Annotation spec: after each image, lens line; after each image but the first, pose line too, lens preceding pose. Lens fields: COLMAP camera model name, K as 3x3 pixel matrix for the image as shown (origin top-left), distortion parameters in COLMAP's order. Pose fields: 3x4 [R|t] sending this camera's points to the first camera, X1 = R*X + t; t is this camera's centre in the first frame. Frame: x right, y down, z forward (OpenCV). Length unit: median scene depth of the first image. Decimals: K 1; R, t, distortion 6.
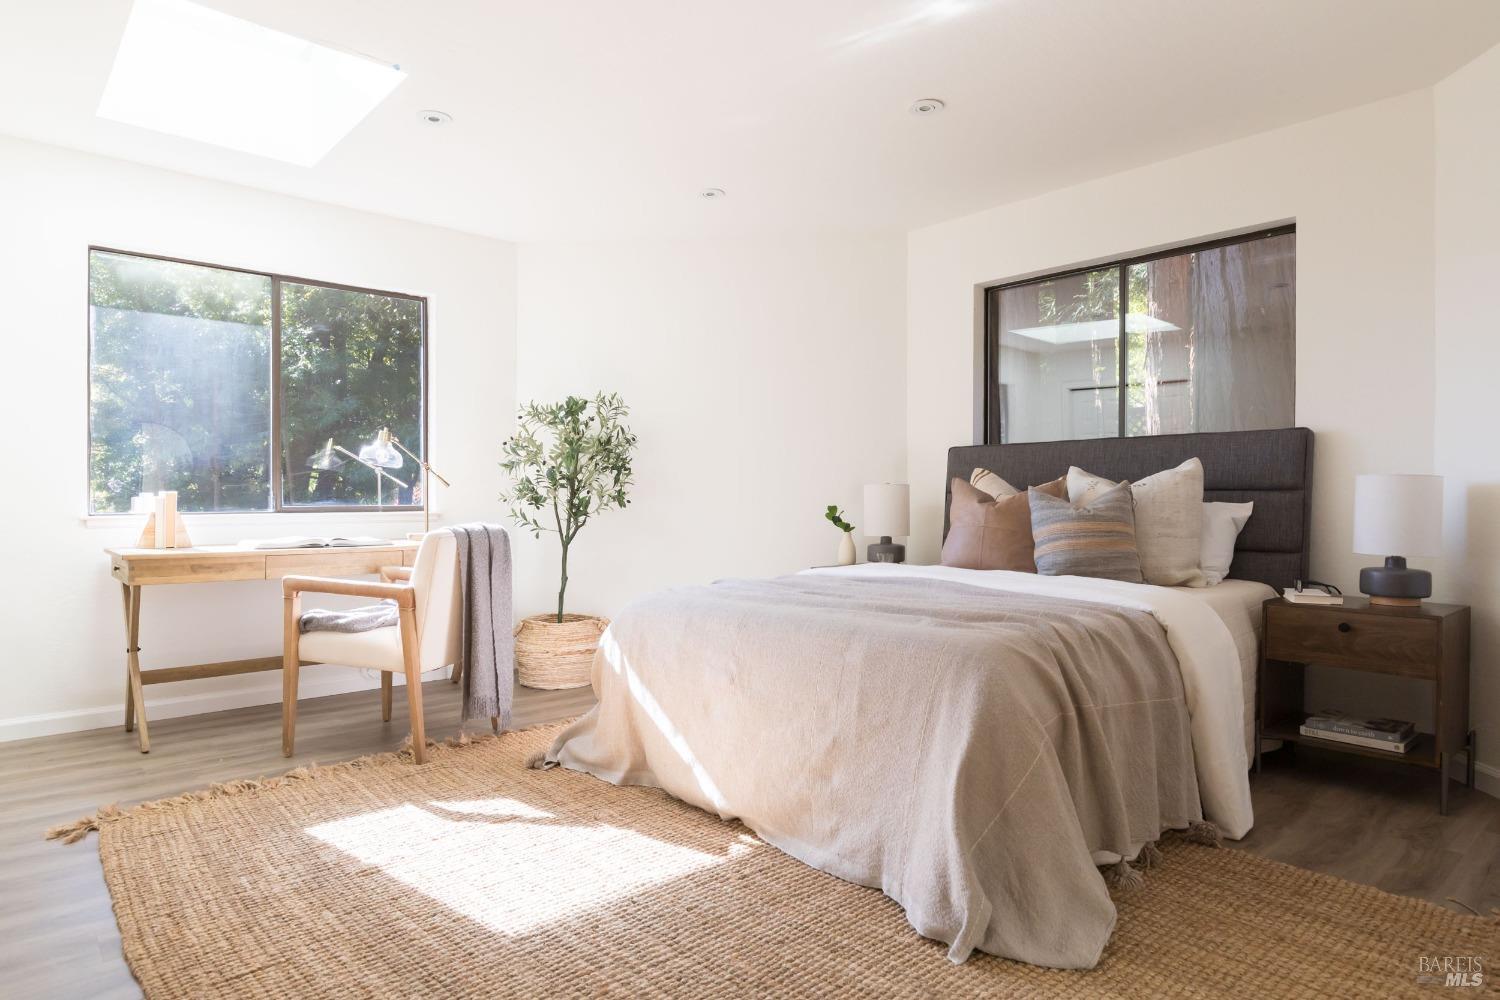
lens RADIAL K [[926.7, 0, 750.0], [0, 926.7, 500.0], [0, 0, 1]] dist [-0.000689, 0.000056]
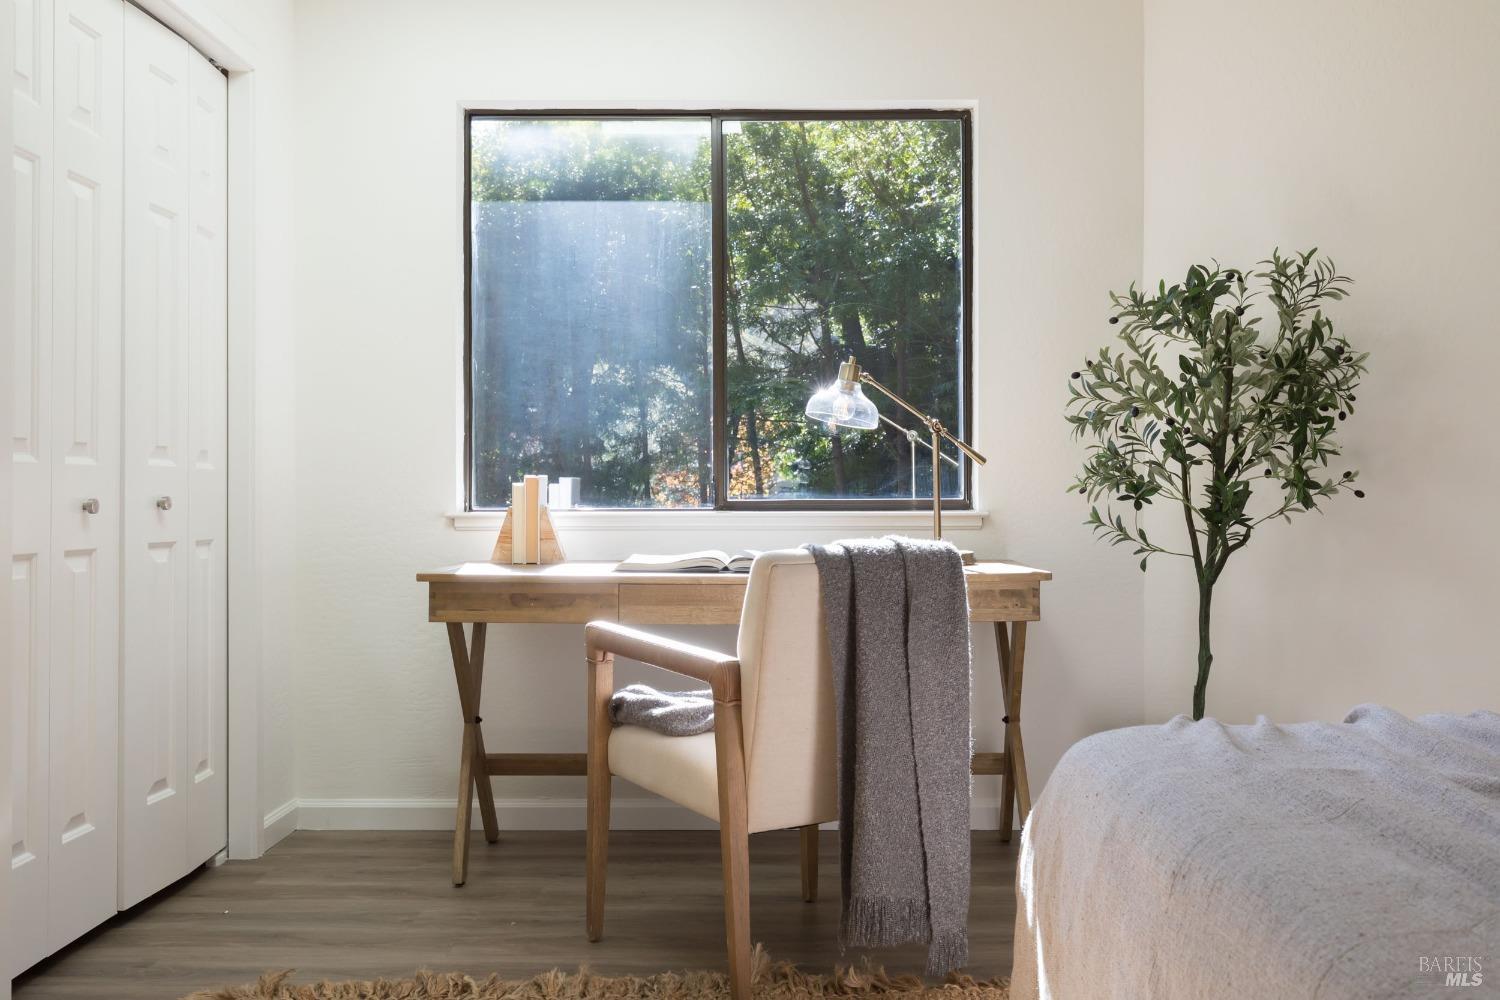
lens RADIAL K [[1470.8, 0, 750.0], [0, 1470.8, 500.0], [0, 0, 1]] dist [0.001268, -0.000522]
pose [[0.732135, 0.006374, -0.681130, 0.142748], [-0.001761, 0.999971, 0.007464, -0.000146], [0.681157, -0.004265, 0.732125, 0.311015]]
